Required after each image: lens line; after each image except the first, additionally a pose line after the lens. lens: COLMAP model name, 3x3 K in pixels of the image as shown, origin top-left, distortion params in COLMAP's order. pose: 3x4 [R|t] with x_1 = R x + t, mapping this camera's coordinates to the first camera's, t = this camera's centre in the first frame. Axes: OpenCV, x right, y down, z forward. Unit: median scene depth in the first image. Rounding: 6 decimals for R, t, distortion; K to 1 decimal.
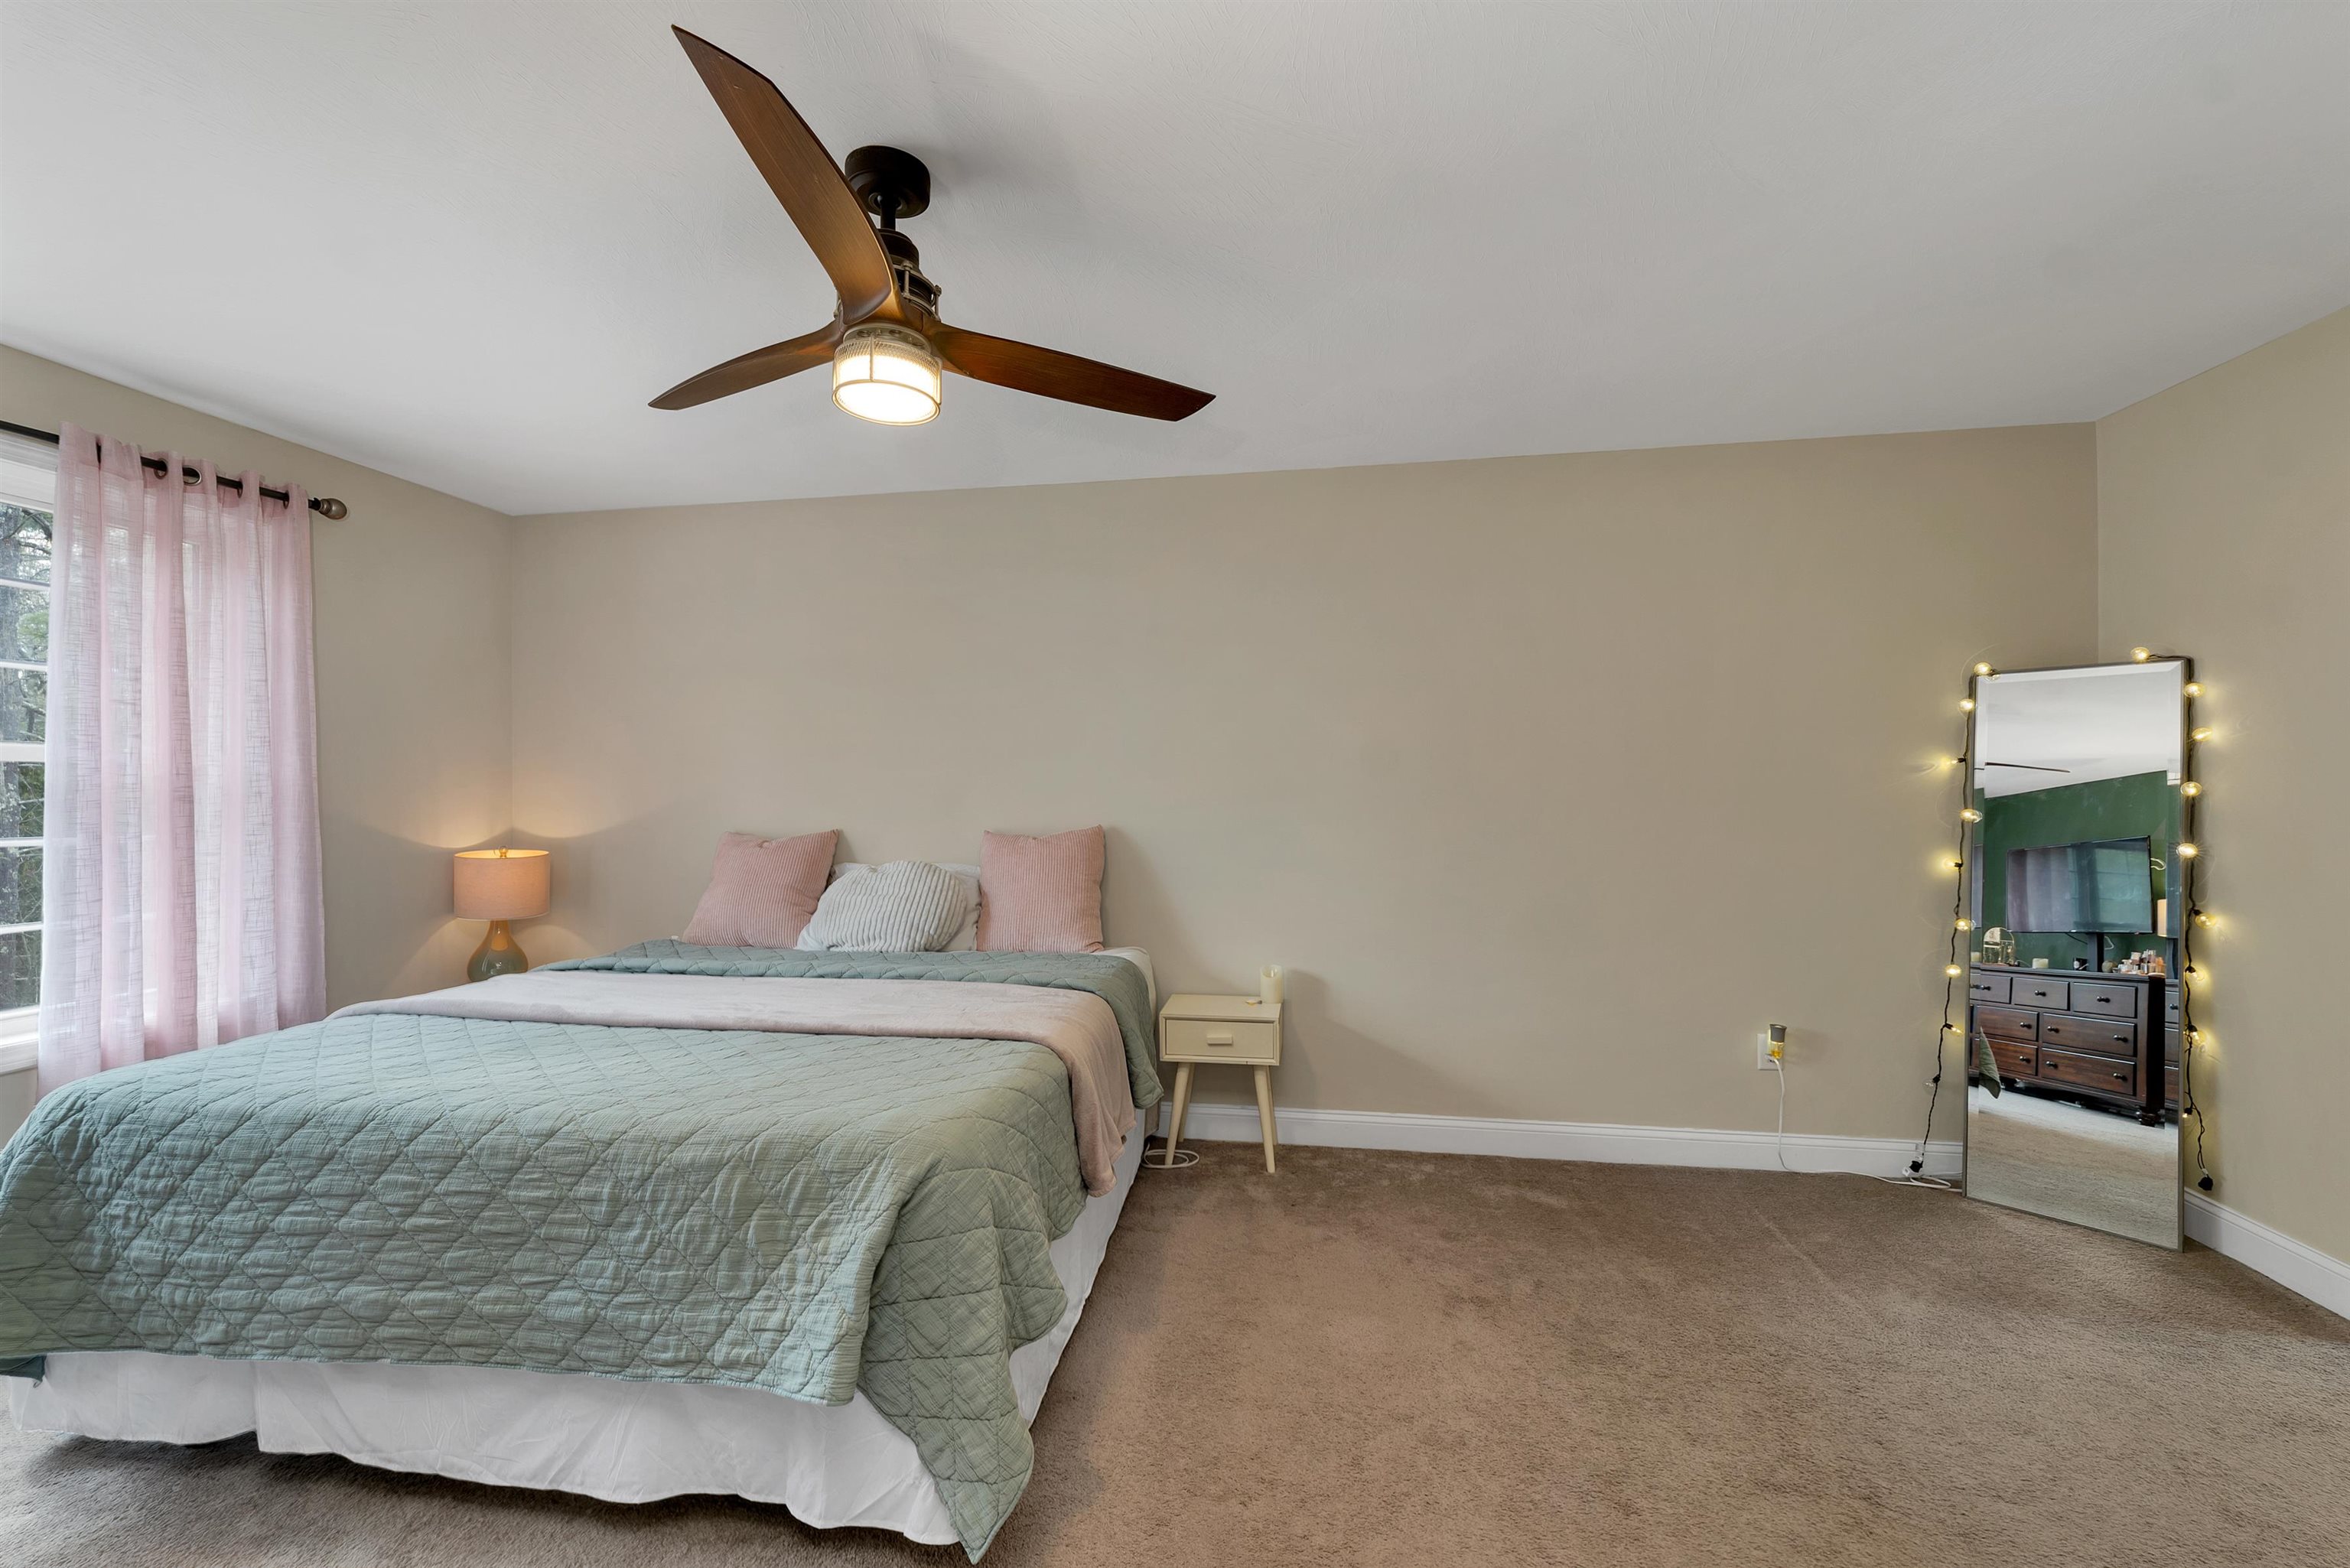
lens RADIAL K [[981.5, 0, 1164.5], [0, 981.5, 804.2], [0, 0, 1]] dist [0.001271, -0.000235]
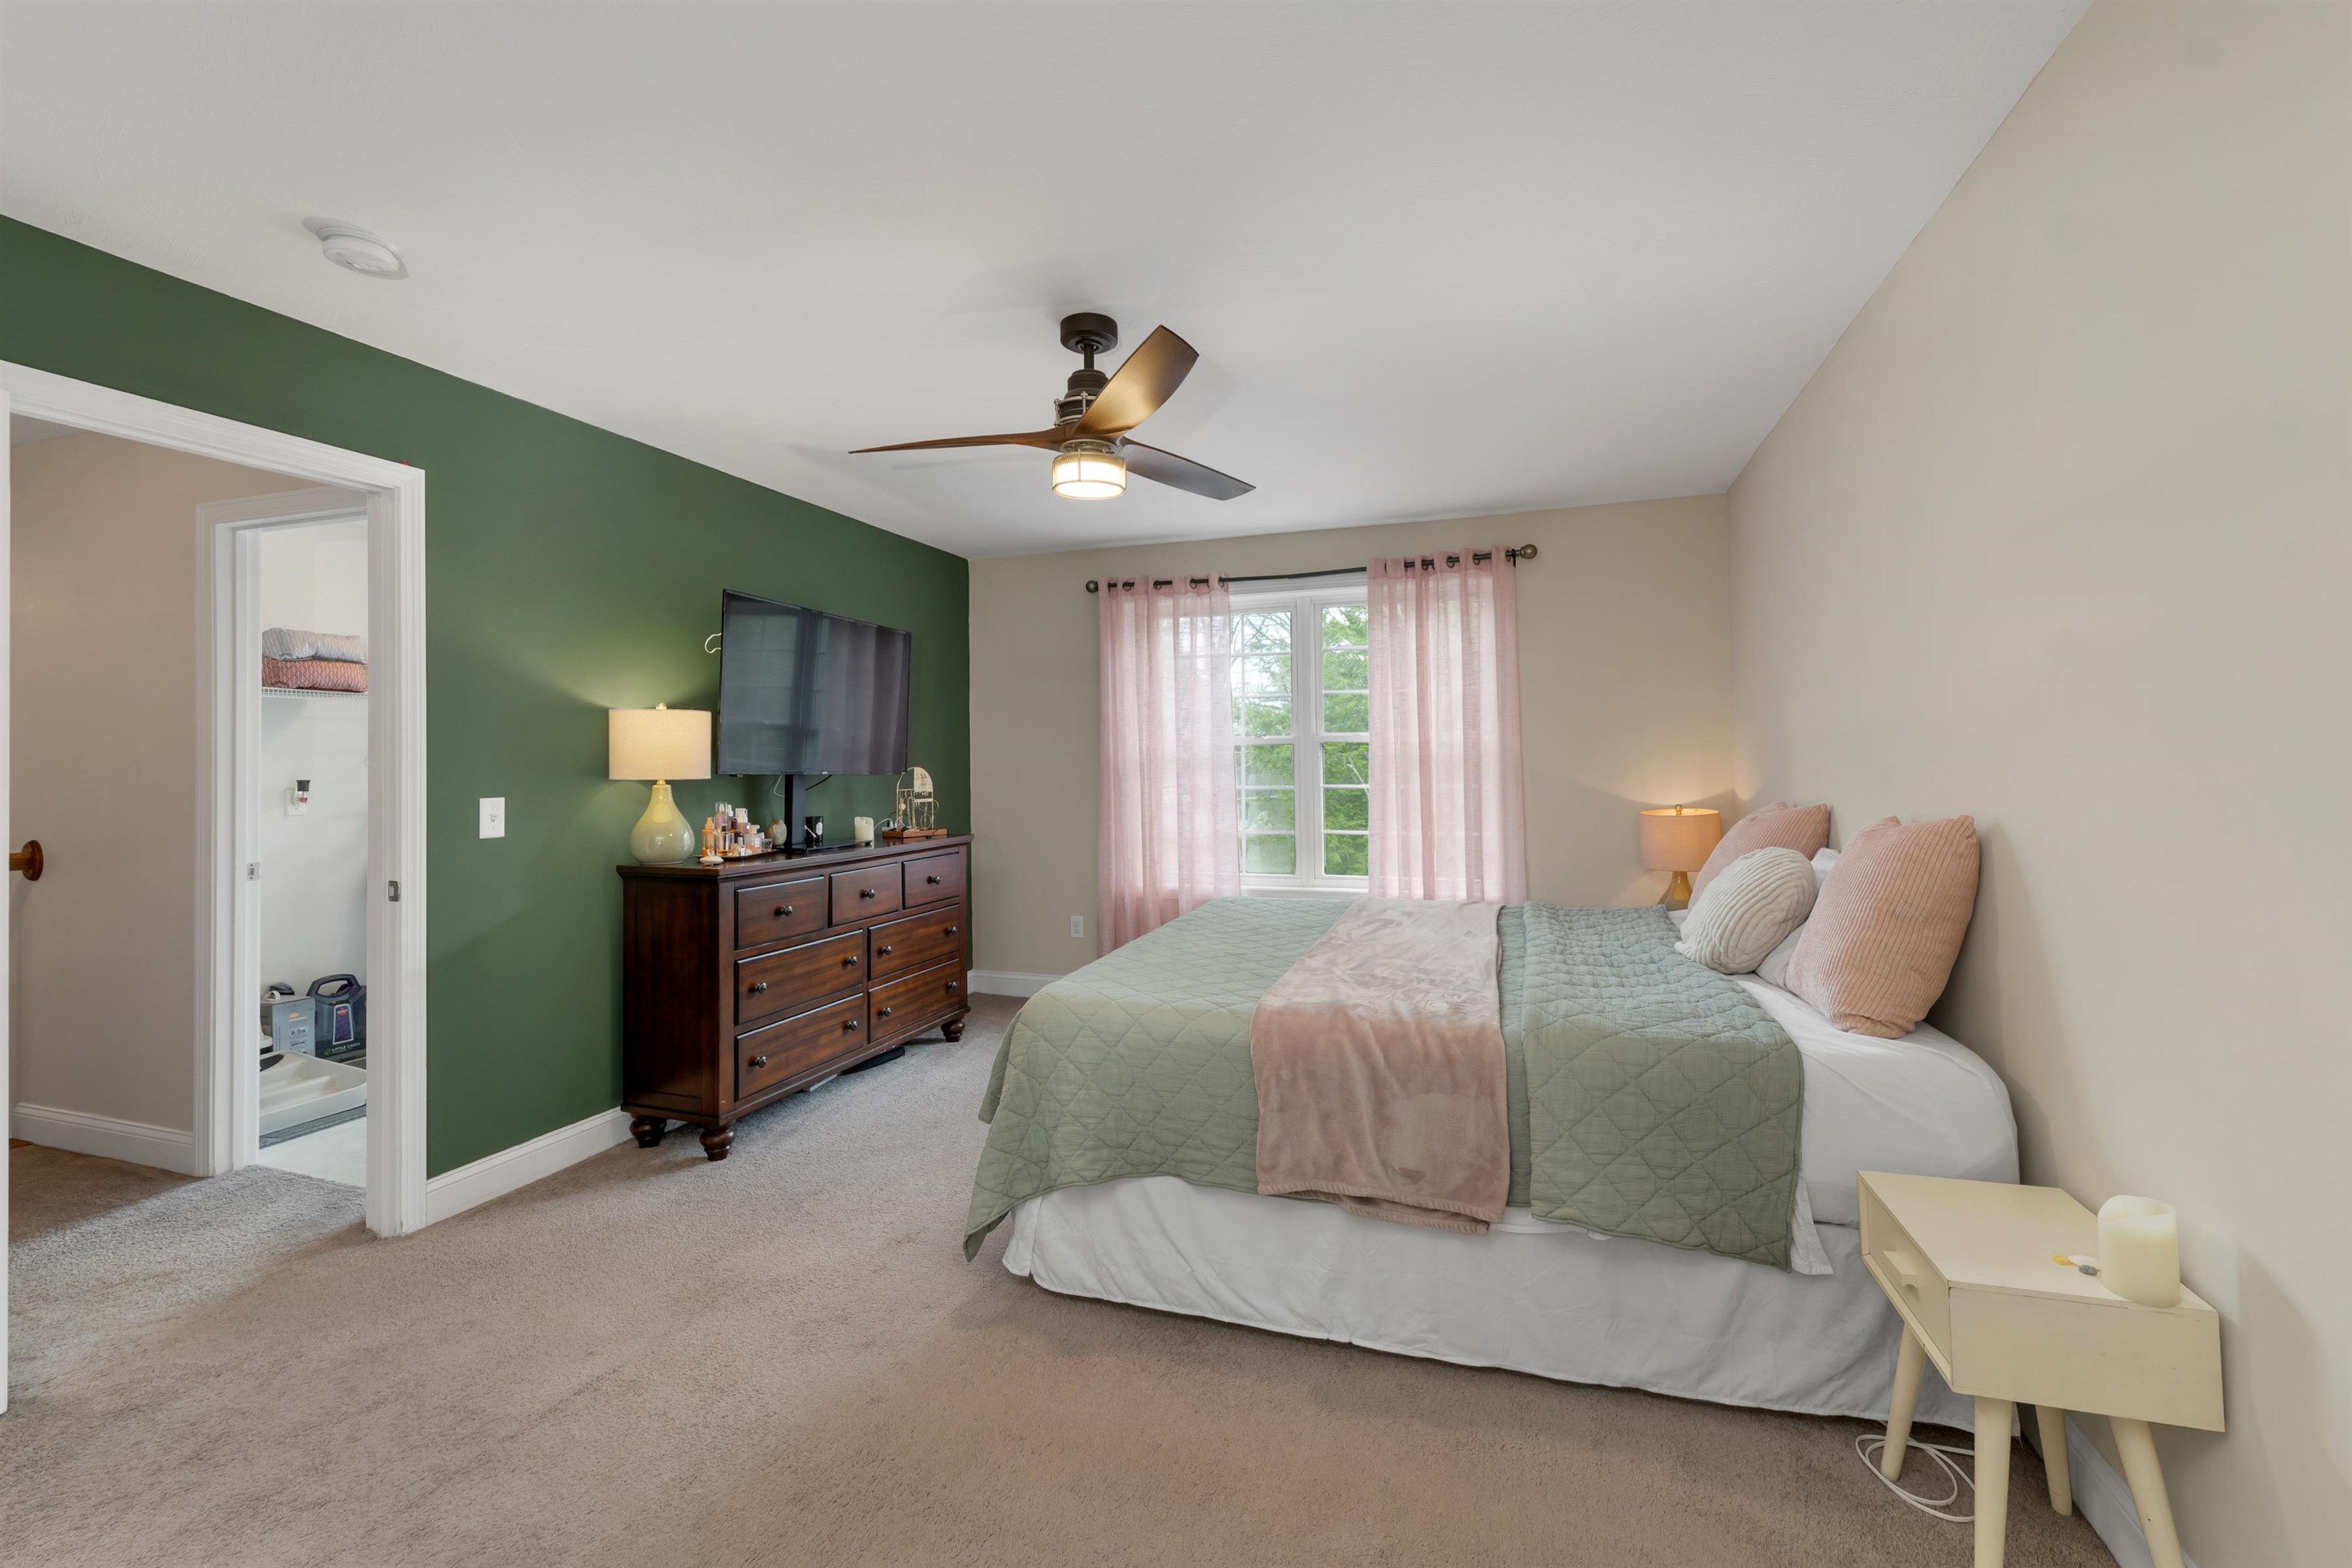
lens RADIAL K [[982.4, 0, 1165.5], [0, 982.4, 804.3], [0, 0, 1]] dist [0.001271, -0.000235]
pose [[-0.165122, 0.049724, -0.985019, 0.708515], [-0.006200, 0.998656, 0.051452, -0.015971], [0.986254, 0.014603, -0.164592, 0.840591]]
